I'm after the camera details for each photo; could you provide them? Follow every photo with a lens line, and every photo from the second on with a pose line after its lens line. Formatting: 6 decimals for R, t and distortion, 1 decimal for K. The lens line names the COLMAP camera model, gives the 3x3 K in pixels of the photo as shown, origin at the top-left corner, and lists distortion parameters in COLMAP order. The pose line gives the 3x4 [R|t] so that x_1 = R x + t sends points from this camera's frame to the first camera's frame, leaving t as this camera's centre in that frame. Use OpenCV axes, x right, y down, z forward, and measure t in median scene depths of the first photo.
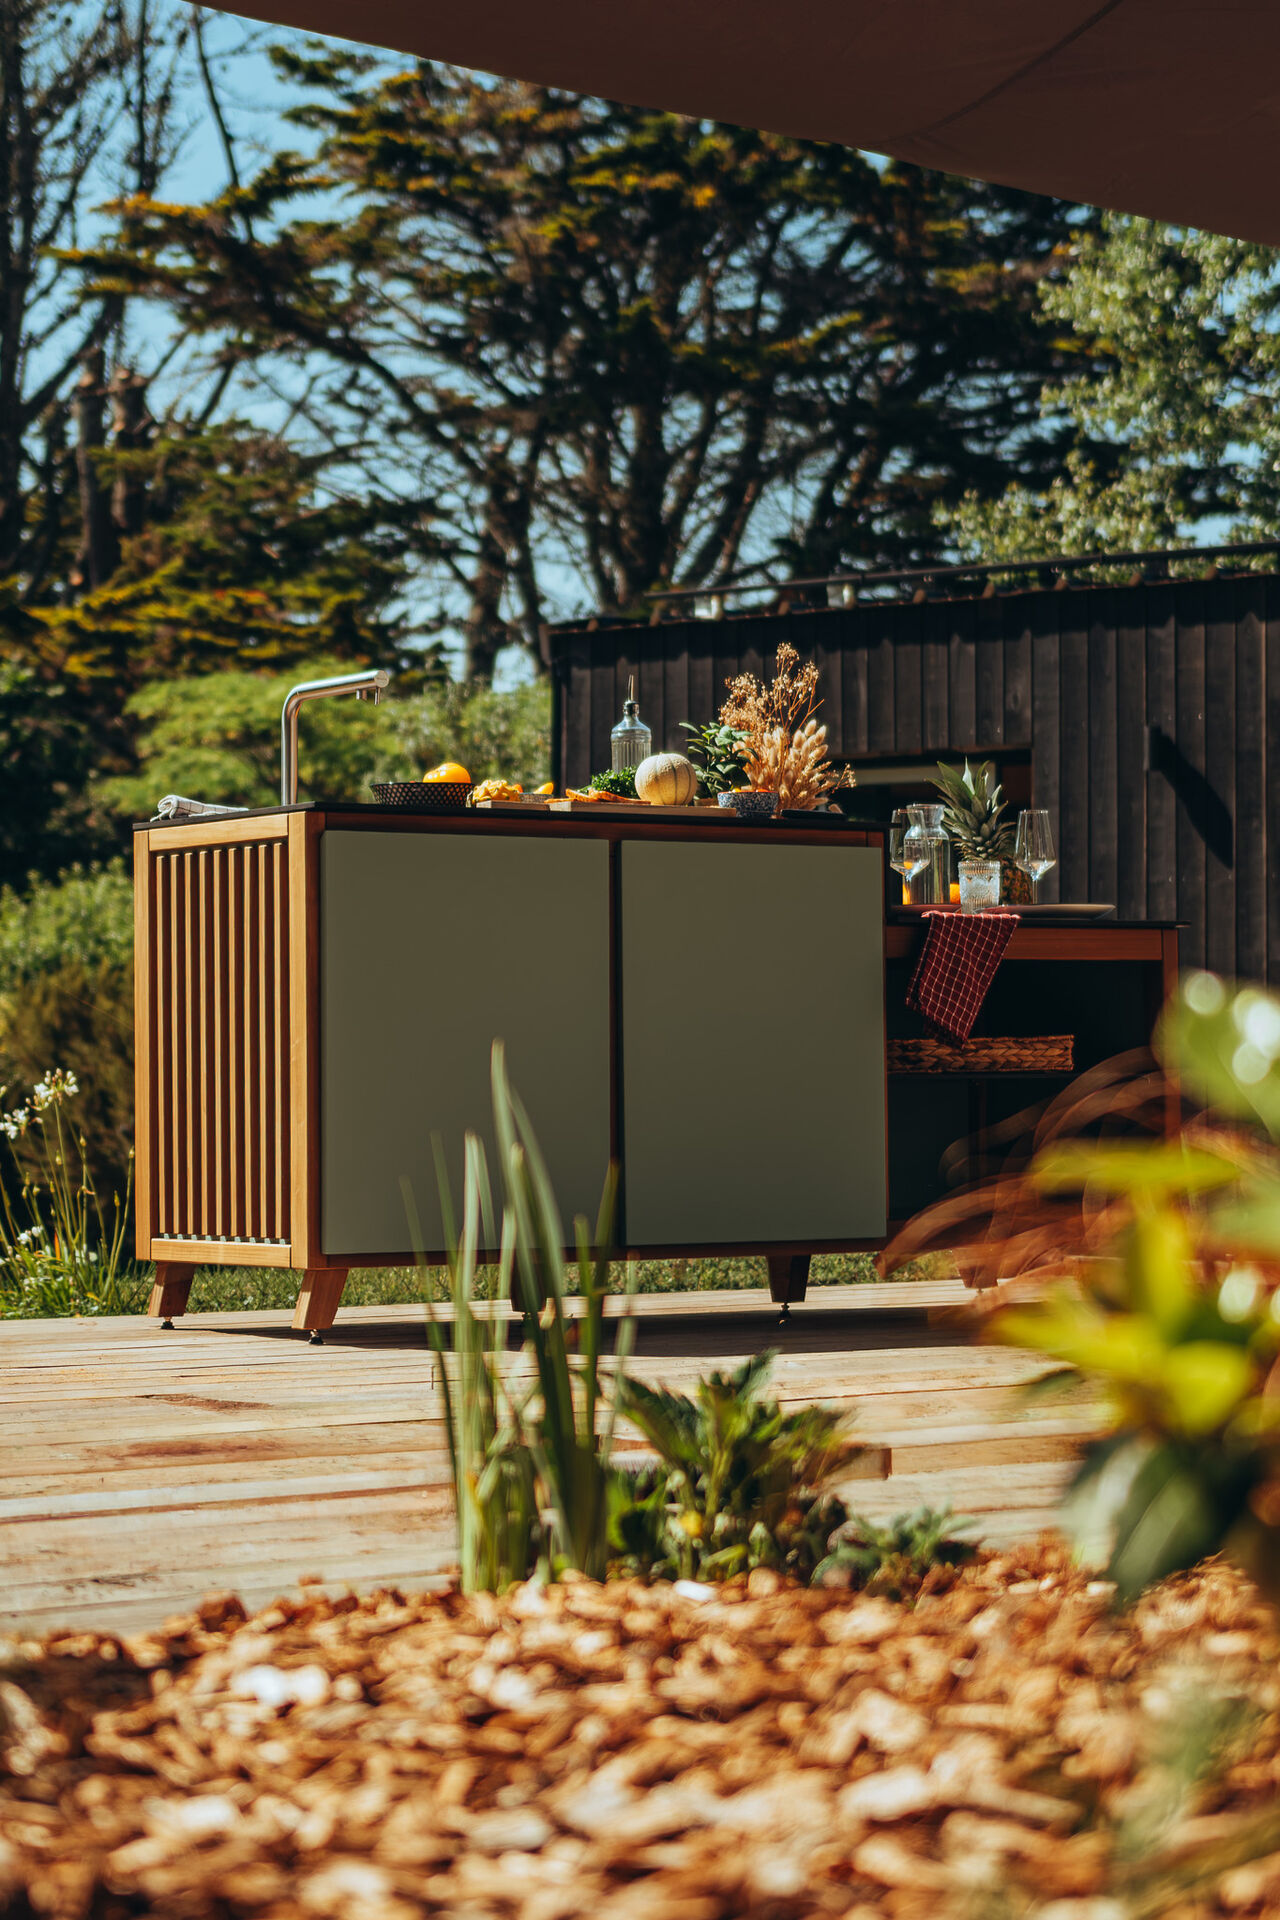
lens RADIAL K [[4270.1, 0, 640.0], [0, 4270.1, 960.0], [0, 0, 1]] dist [0.016083, 0.022035]
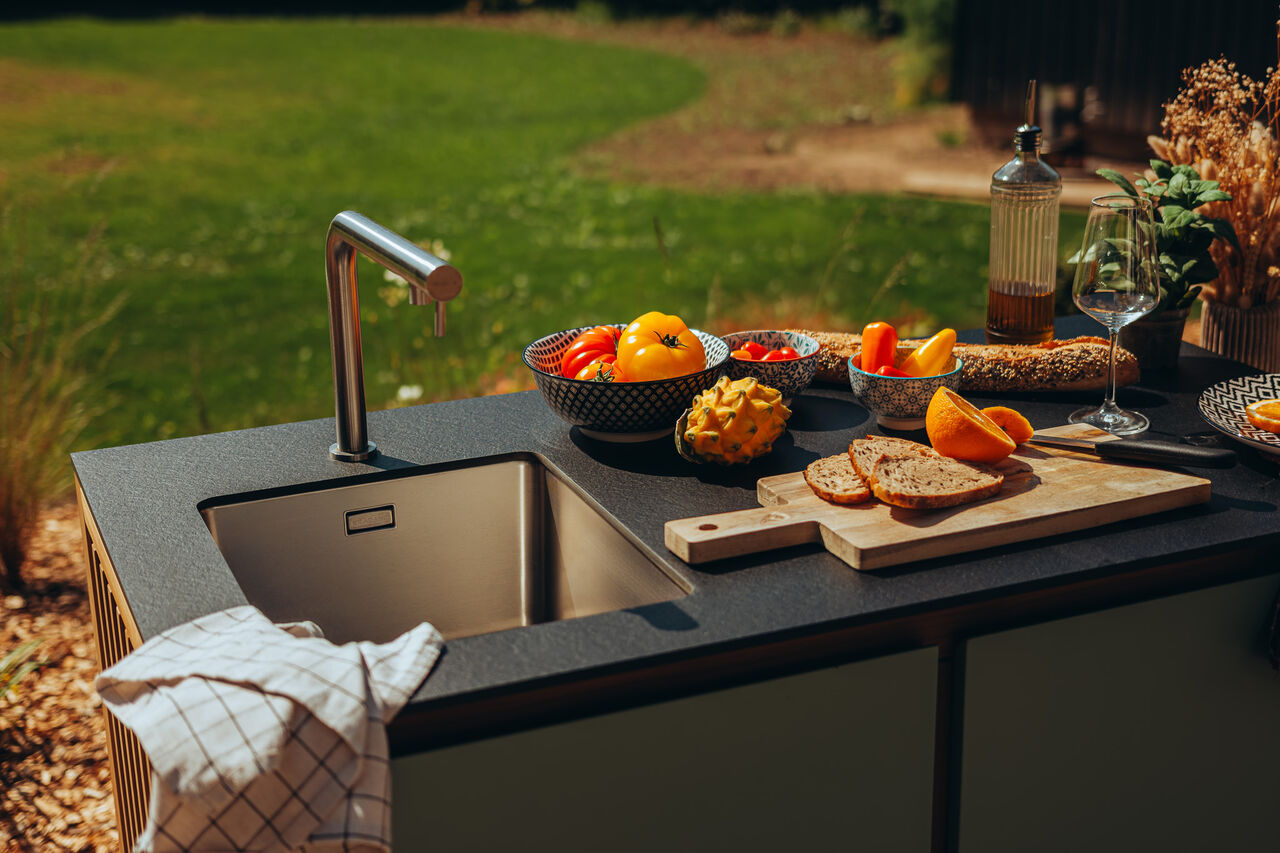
lens RADIAL K [[1848.3, 0, 640.0], [0, 1848.3, 426.5], [0, 0, 1]] dist [-0.004834, 0.050963]
pose [[0.980550, 0.050849, -0.189566, -0.000283], [0.019049, 0.936640, 0.349776, -0.015531], [0.195341, -0.346584, 0.917454, 0.105999]]
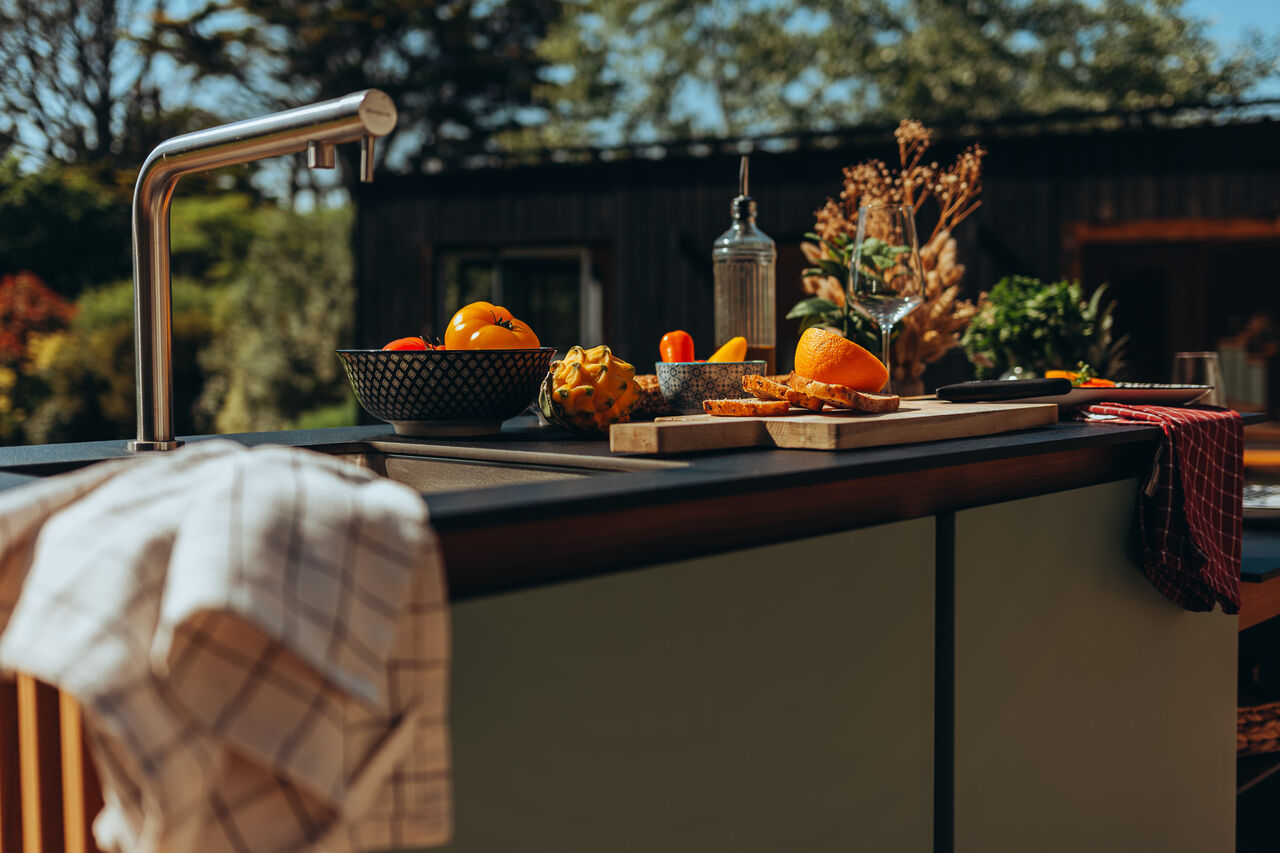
lens RADIAL K [[1359.1, 0, 640.0], [0, 1359.1, 426.5], [0, 0, 1]] dist [0.003815, 0.008760]
pose [[0.977320, -0.014530, 0.211270, -0.008268], [-0.005167, 0.995710, 0.092382, -0.006389], [-0.211706, -0.091379, 0.973052, 0.113203]]
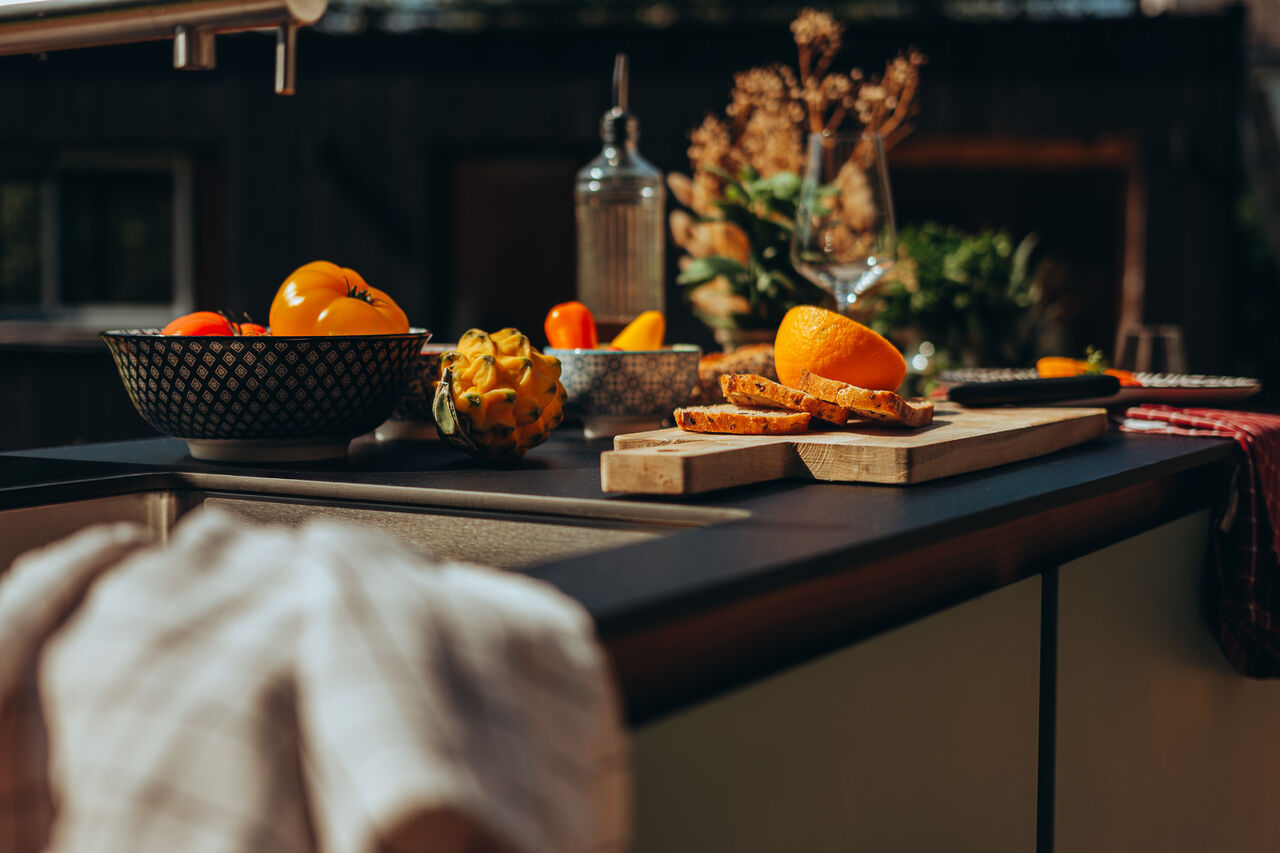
lens RADIAL K [[1857.4, 0, 640.0], [0, 1857.4, 426.5], [0, 0, 1]] dist [0.015288, 0.030110]
pose [[0.907882, -0.022794, 0.418605, -0.011542], [-0.021880, 0.994584, 0.101611, -0.006711], [-0.418654, -0.101410, 0.902466, 0.115270]]
